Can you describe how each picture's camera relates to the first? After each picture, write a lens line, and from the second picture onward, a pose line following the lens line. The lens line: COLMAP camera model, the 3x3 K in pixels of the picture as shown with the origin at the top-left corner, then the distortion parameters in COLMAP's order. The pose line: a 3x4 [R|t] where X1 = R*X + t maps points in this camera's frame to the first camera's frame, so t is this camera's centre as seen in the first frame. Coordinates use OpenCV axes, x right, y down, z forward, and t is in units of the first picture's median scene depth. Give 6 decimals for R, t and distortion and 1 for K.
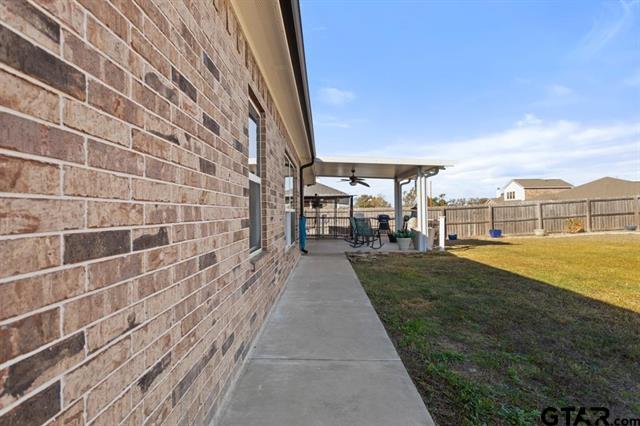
lens RADIAL K [[307.6, 0, 319.0], [0, 307.6, 212.3], [0, 0, 1]] dist [0.005850, 0.000755]
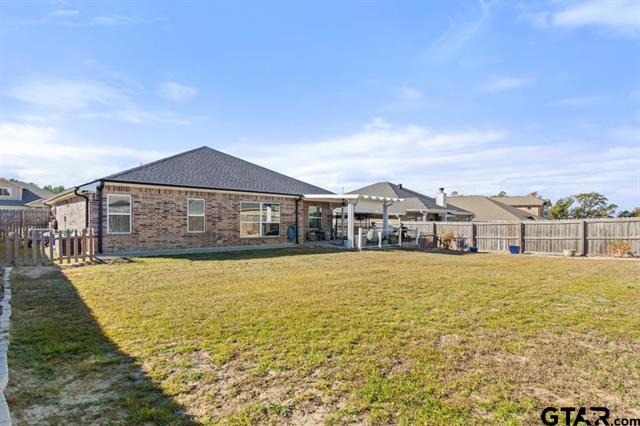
lens RADIAL K [[307.6, 0, 323.5], [0, 307.6, 212.3], [0, 0, 1]] dist [0.005850, 0.000755]
pose [[0.999311, 0.036285, -0.007815, 0.530080], [-0.035998, 0.998767, 0.034180, -0.050129], [0.009045, -0.033875, 0.999385, 0.031923]]
